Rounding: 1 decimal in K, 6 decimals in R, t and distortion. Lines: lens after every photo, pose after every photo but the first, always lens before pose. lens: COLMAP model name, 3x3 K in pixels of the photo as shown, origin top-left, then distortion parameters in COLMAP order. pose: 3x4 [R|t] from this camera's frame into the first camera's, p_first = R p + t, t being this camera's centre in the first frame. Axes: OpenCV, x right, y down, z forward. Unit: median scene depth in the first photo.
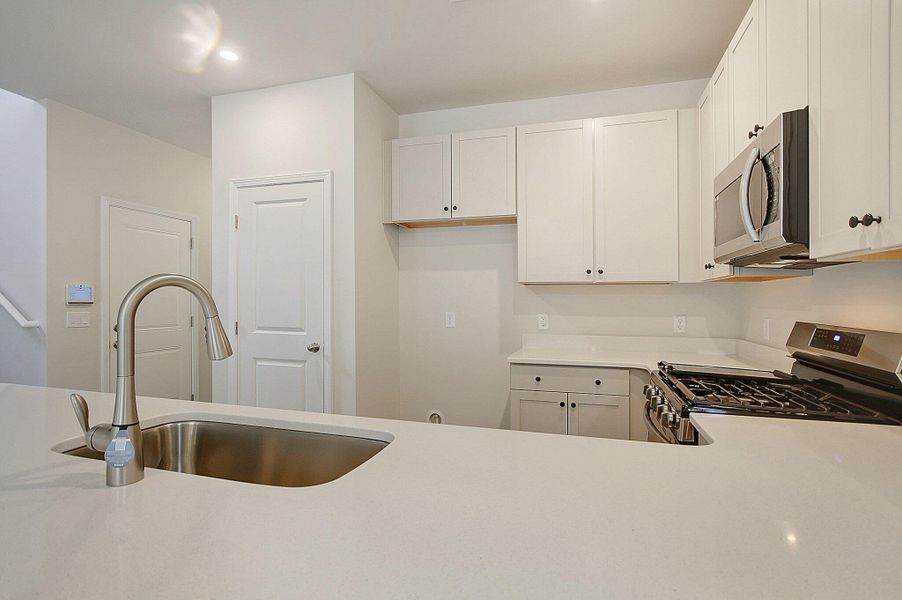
lens RADIAL K [[451.9, 0, 451.0], [0, 451.9, 300.0], [0, 0, 1]] dist [-0.001548, -0.000134]
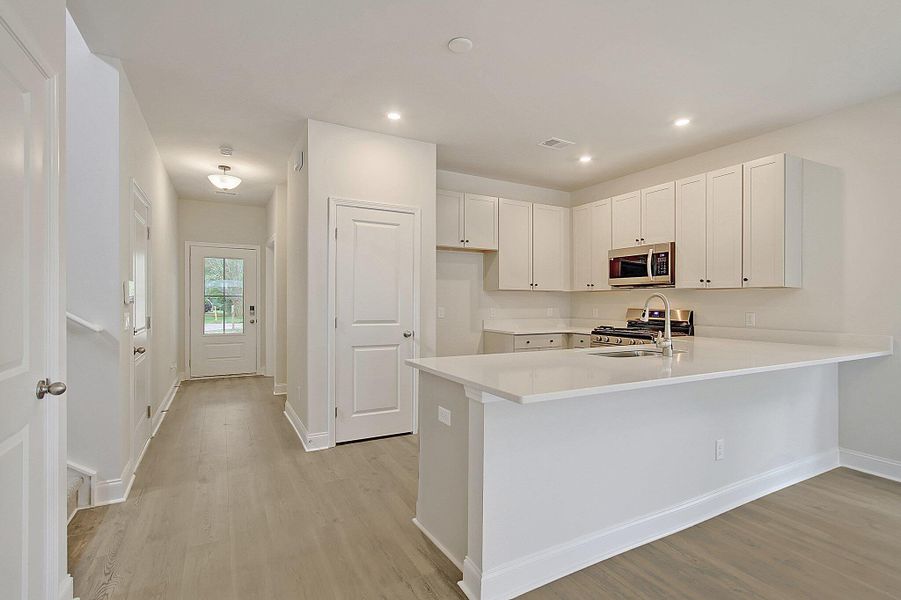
lens RADIAL K [[428.1, 0, 455.1], [0, 428.1, 295.9], [0, 0, 1]] dist [0.002354, 0.000568]
pose [[0.697895, 0.007833, 0.716157, -1.136876], [-0.005158, 0.999969, -0.005911, -0.003556], [-0.716181, 0.000431, 0.697914, -0.013908]]
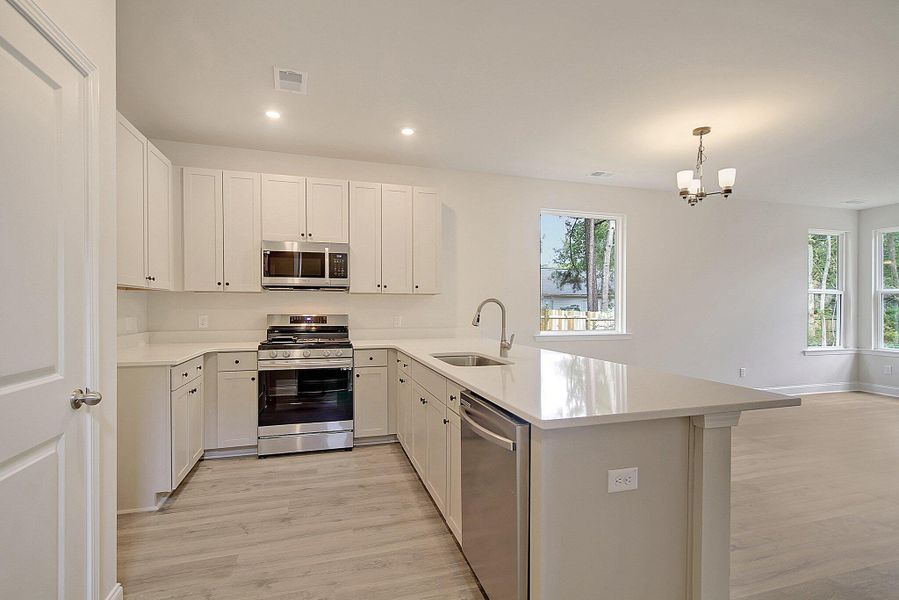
lens RADIAL K [[420.3, 0, 445.8], [0, 420.3, 313.5], [0, 0, 1]] dist [0.004355, 0.000927]
pose [[-0.554598, -0.018042, 0.831923, -0.909566], [-0.005097, 0.999820, 0.018285, 0.000835], [-0.832103, 0.005901, -0.554590, 0.922248]]
